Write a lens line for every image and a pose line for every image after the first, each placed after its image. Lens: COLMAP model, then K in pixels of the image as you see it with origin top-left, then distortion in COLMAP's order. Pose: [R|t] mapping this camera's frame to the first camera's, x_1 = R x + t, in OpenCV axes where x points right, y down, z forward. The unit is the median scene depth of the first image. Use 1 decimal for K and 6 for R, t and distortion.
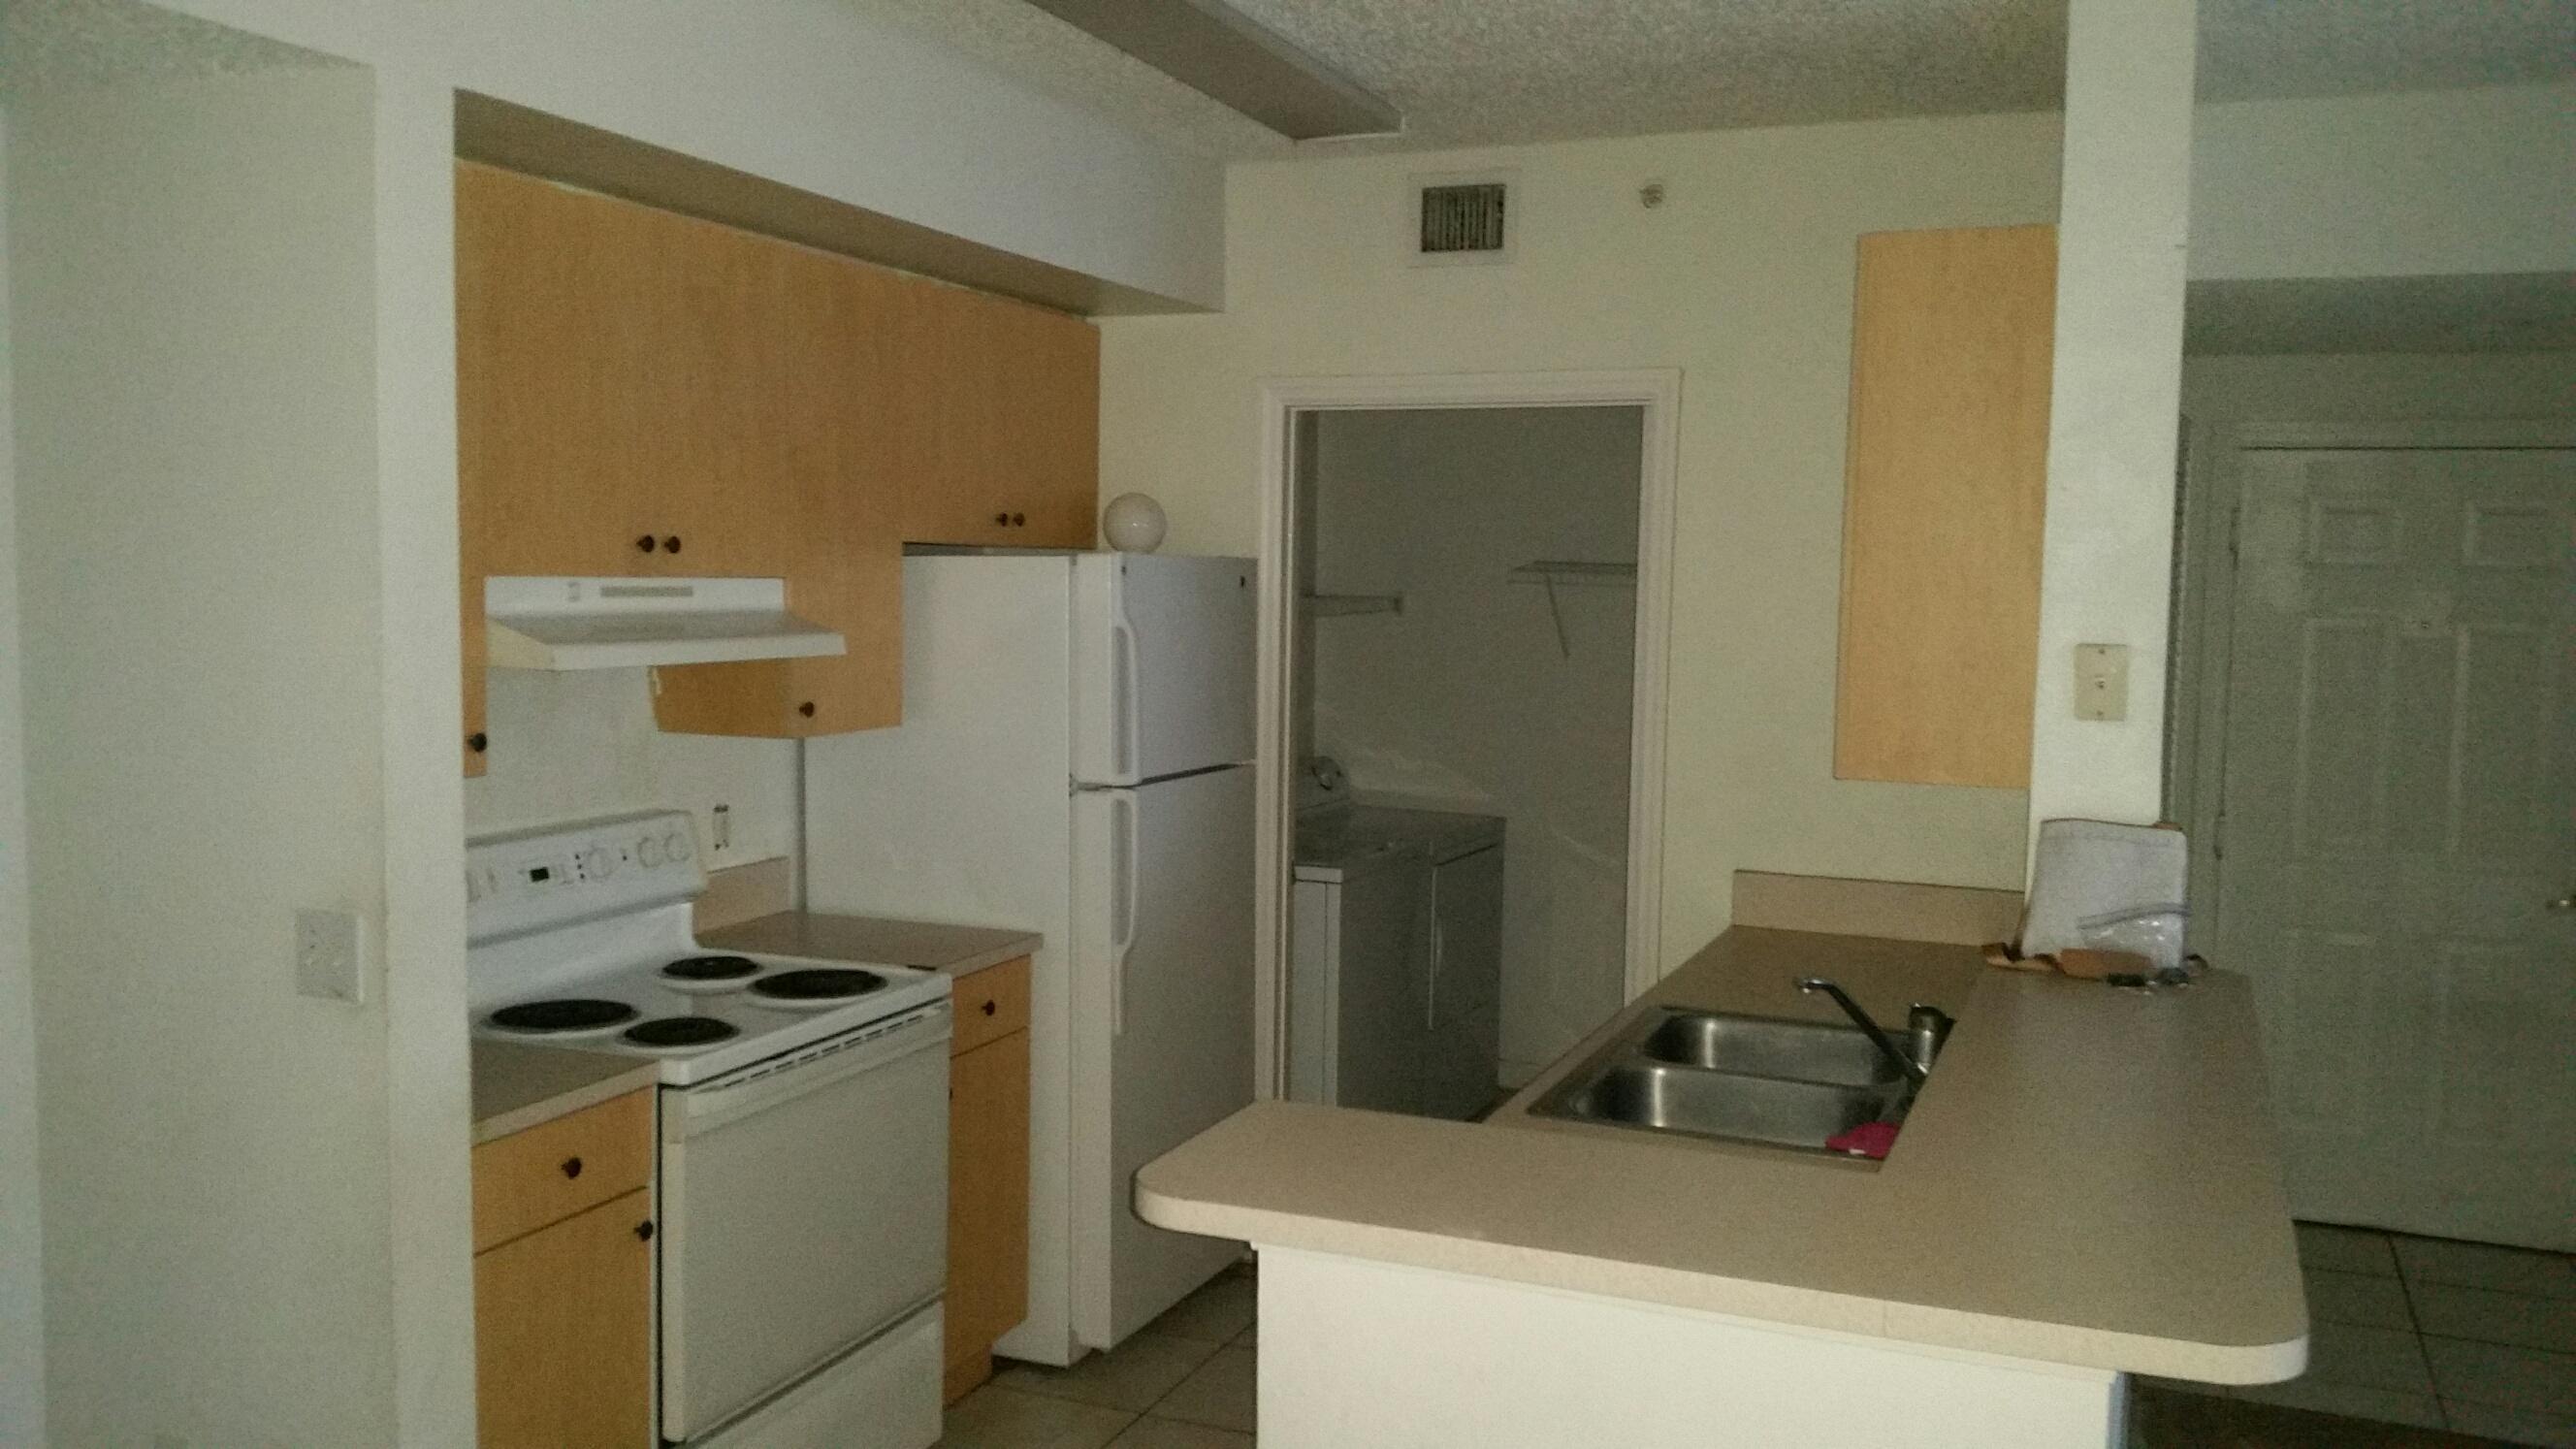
lens RADIAL K [[2061.8, 0, 1291.4], [0, 2061.8, 757.7], [0, 0, 1]] dist [0.122948, 0.000227]
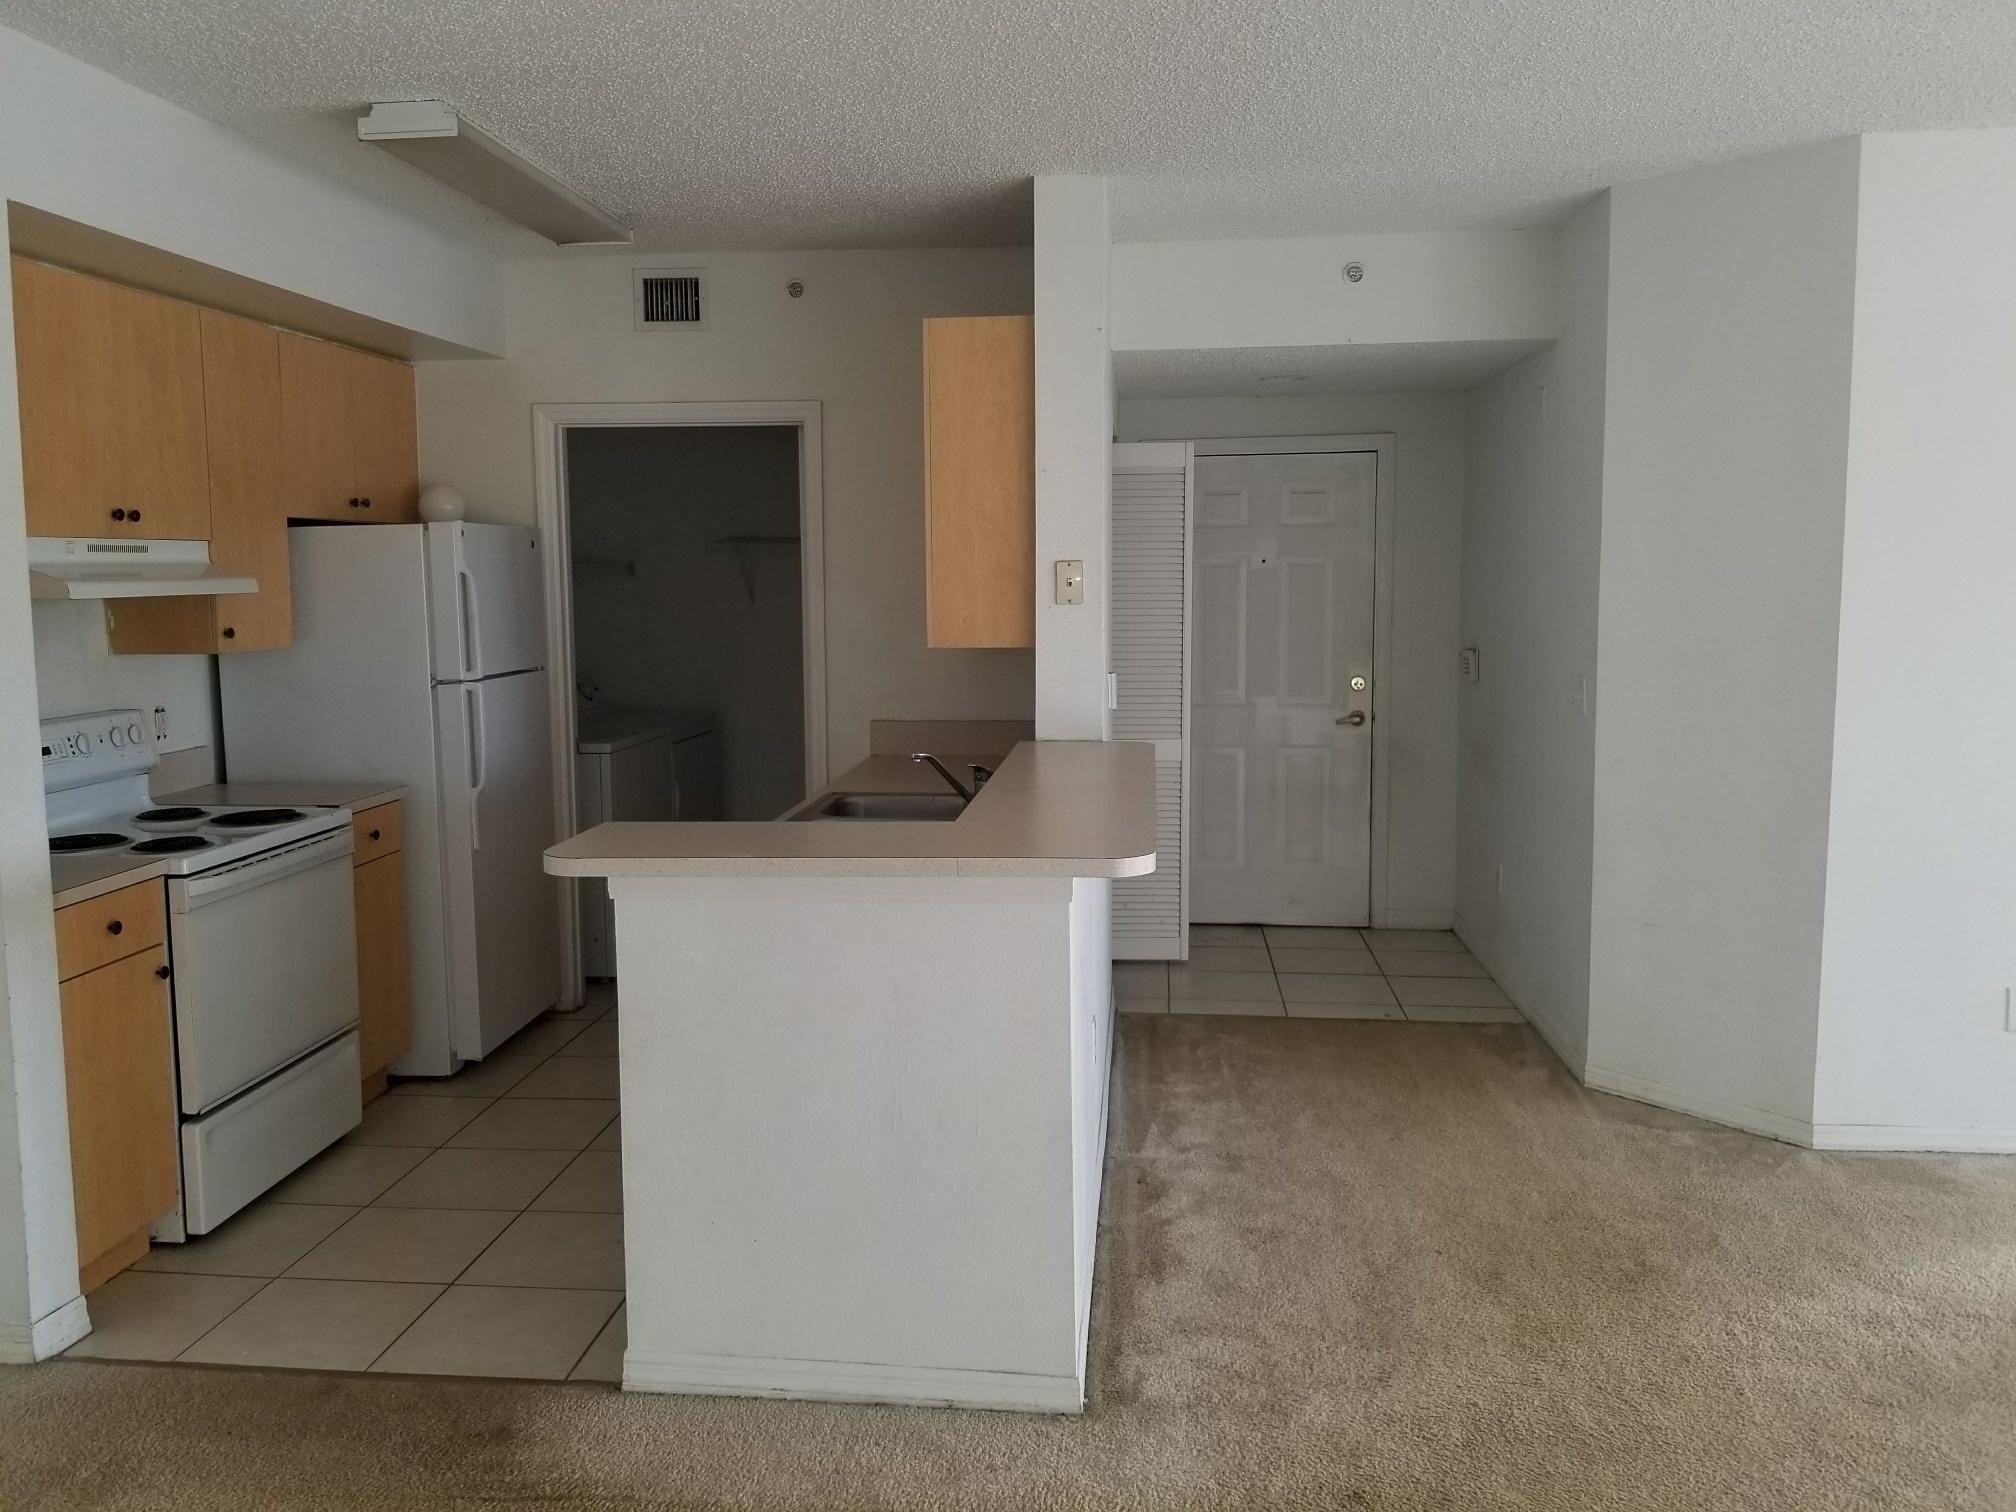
lens RADIAL K [[1569.2, 0, 977.9], [0, 1569.2, 725.4], [0, 0, 1]] dist [0.080809, -0.152207]
pose [[0.959827, -0.053023, 0.275537, -0.042883], [0.050530, 0.998592, 0.016142, 0.048533], [-0.276005, -0.001570, 0.961155, -0.189580]]
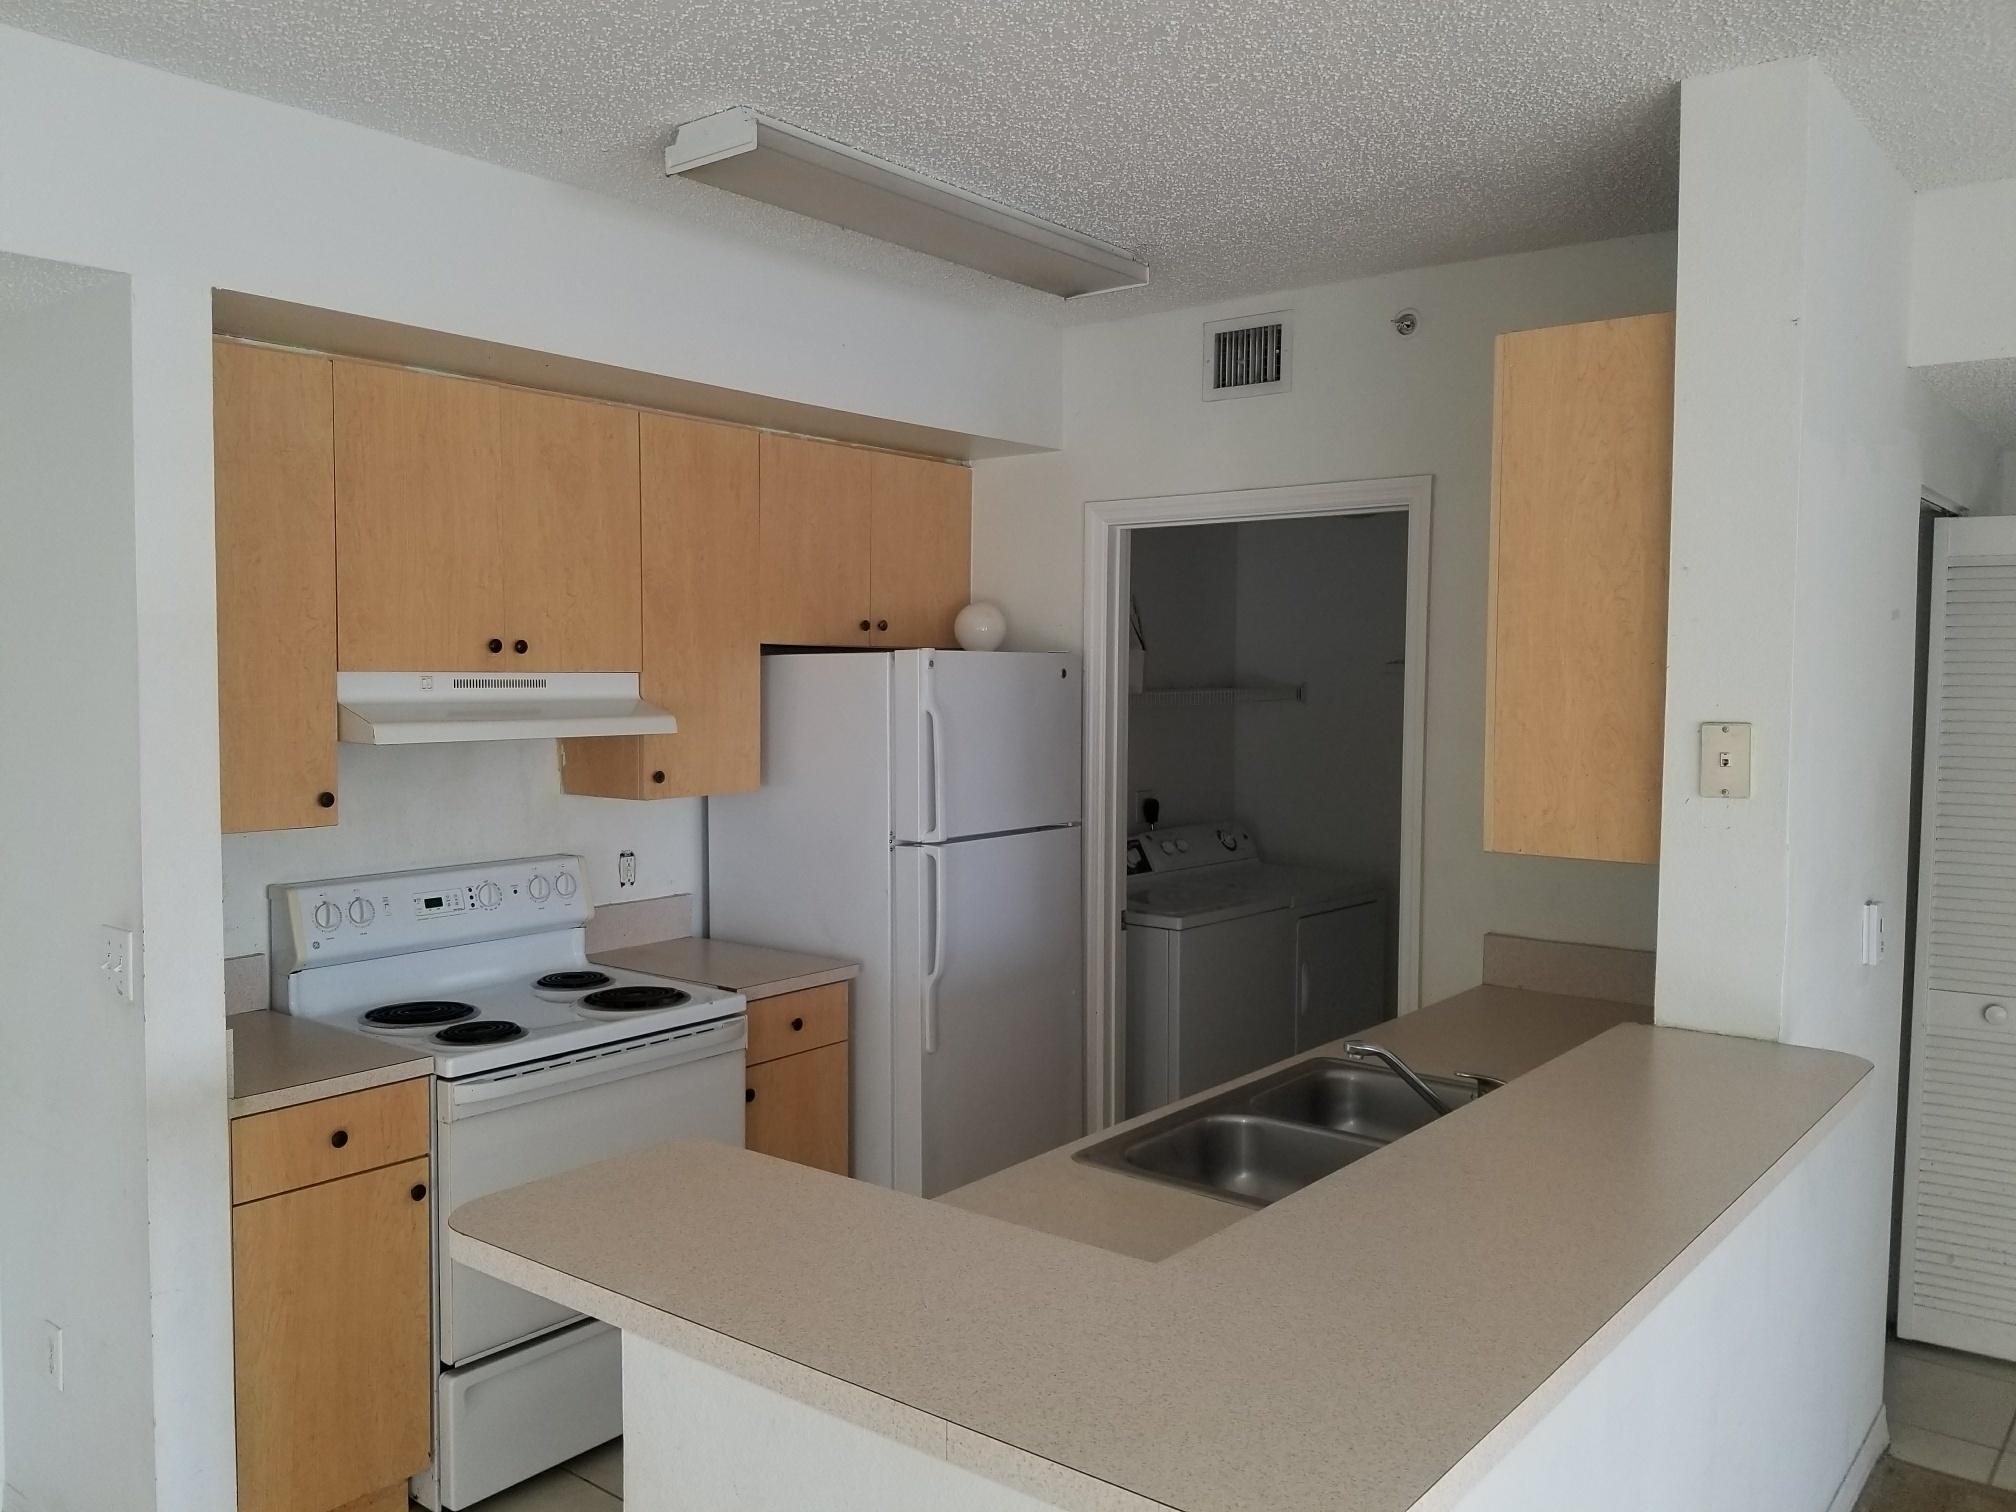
lens RADIAL K [[1564.9, 0, 954.2], [0, 1564.9, 754.2], [0, 0, 1]] dist [0.146899, -0.361306]
pose [[0.955206, 0.003378, -0.295923, 0.218870], [-0.015672, 0.999109, -0.039182, -0.002516], [0.295527, 0.042065, 0.954408, 0.144718]]
